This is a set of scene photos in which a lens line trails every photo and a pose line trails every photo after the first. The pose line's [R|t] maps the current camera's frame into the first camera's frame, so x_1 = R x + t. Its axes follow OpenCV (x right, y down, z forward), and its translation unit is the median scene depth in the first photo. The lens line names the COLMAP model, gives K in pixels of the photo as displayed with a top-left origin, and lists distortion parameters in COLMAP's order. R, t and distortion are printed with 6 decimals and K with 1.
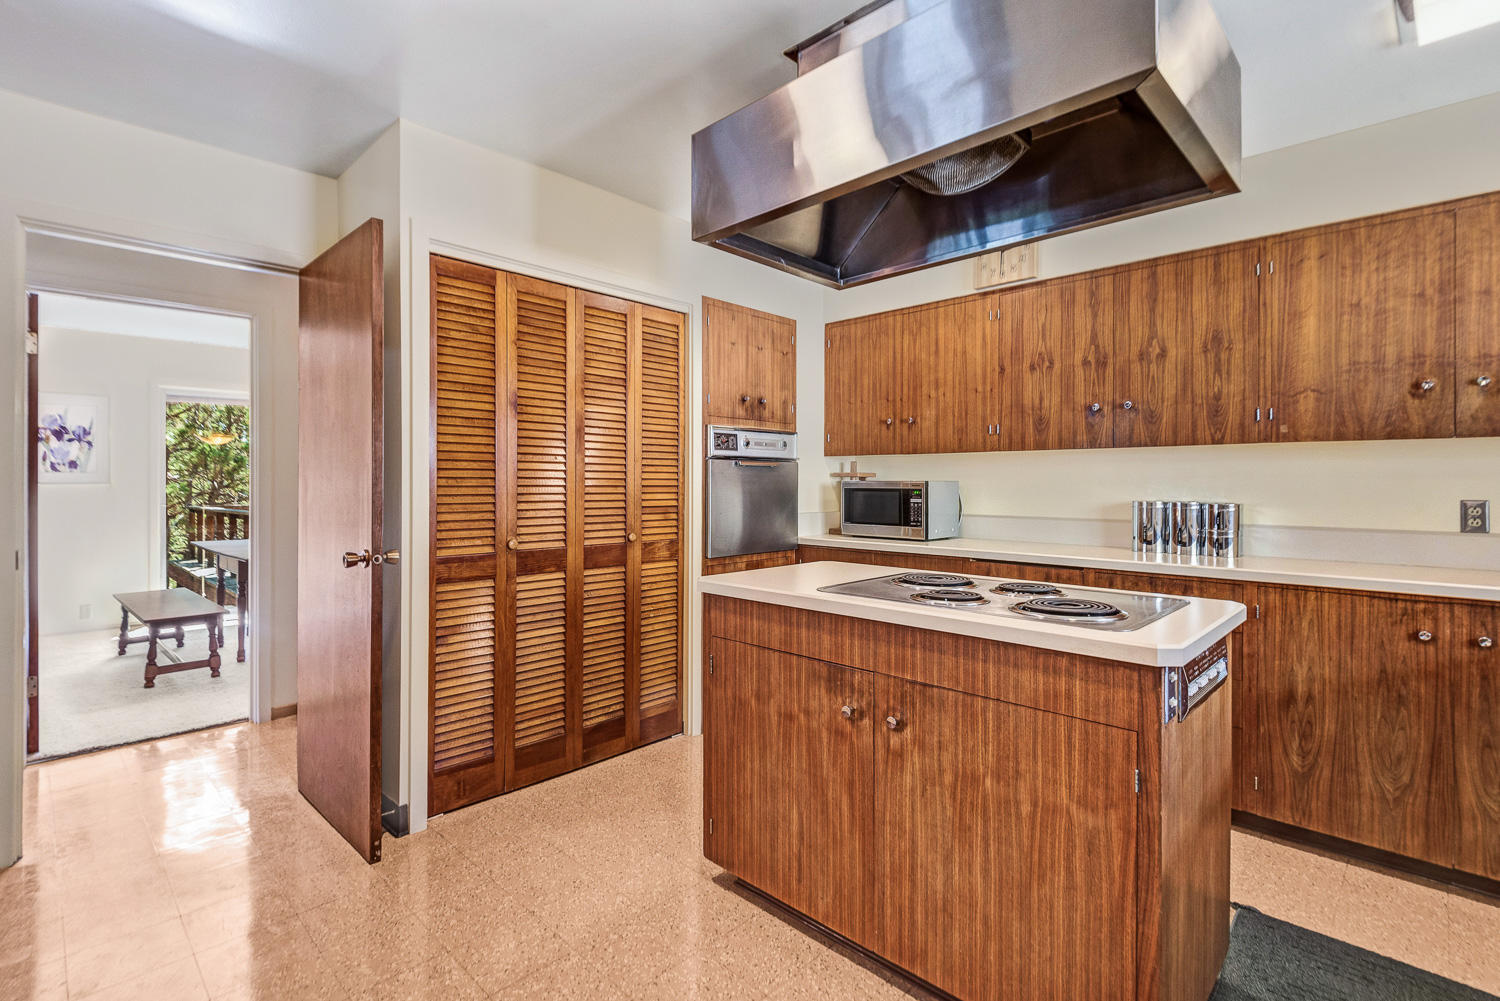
lens RADIAL K [[683.9, 0, 741.9], [0, 683.9, 477.4], [0, 0, 1]] dist [0.002211, -0.000407]
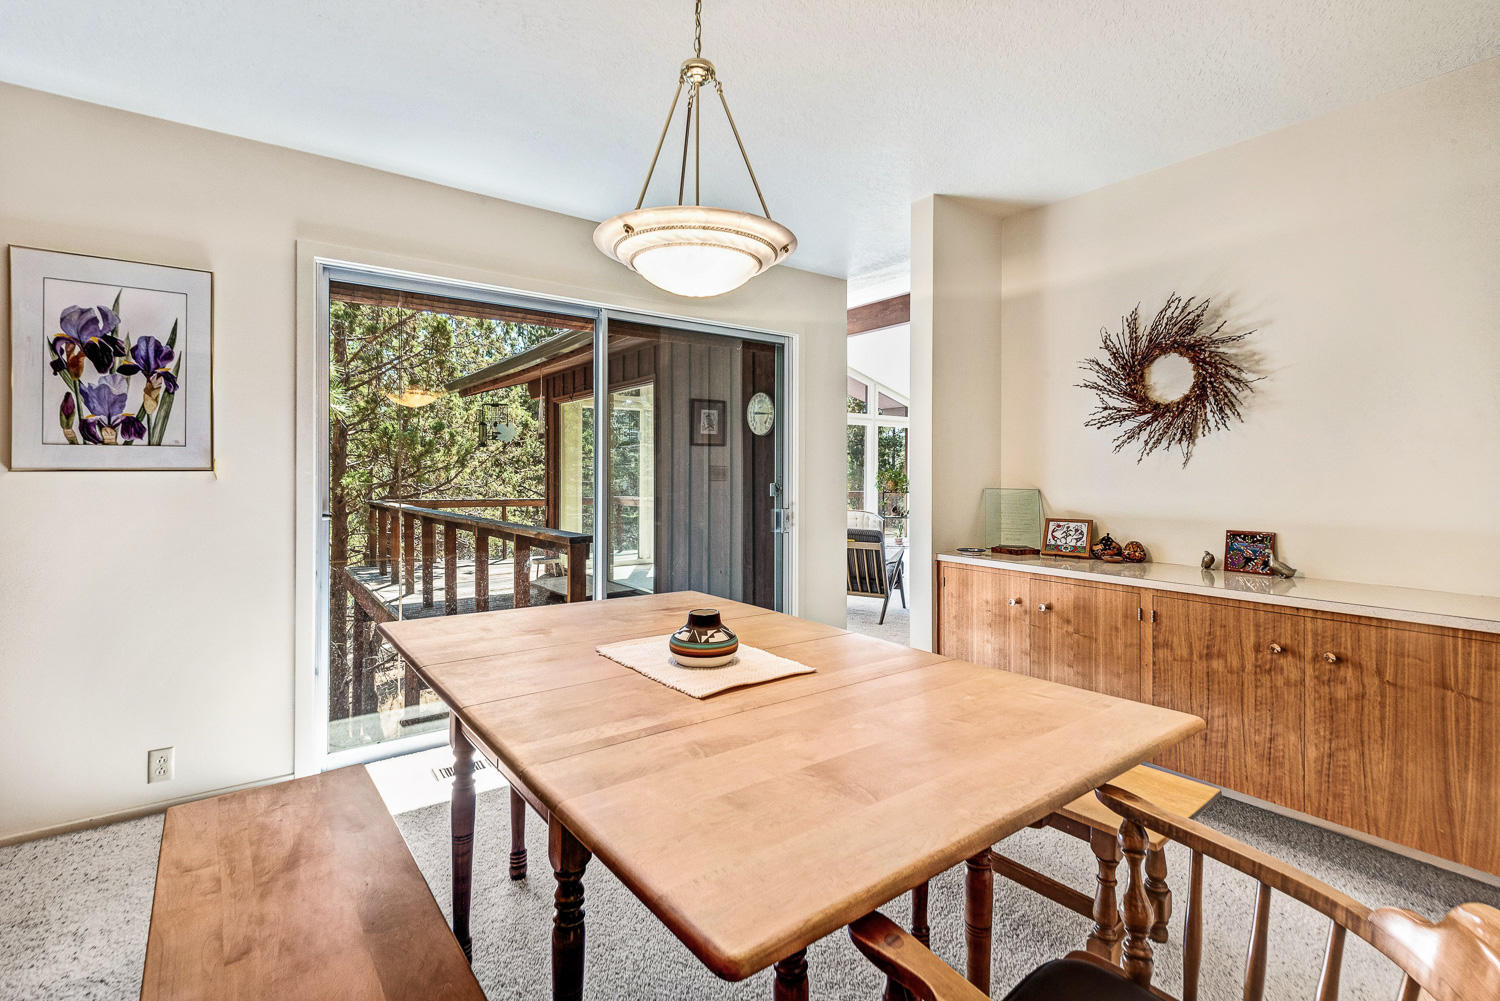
lens RADIAL K [[683.9, 0, 741.9], [0, 683.9, 477.4], [0, 0, 1]] dist [0.002211, -0.000407]
pose [[0.983598, 0.006573, -0.180257, -0.264948], [-0.004362, 0.999910, 0.012661, 0.003218], [0.180324, -0.011667, 0.983538, 0.328026]]
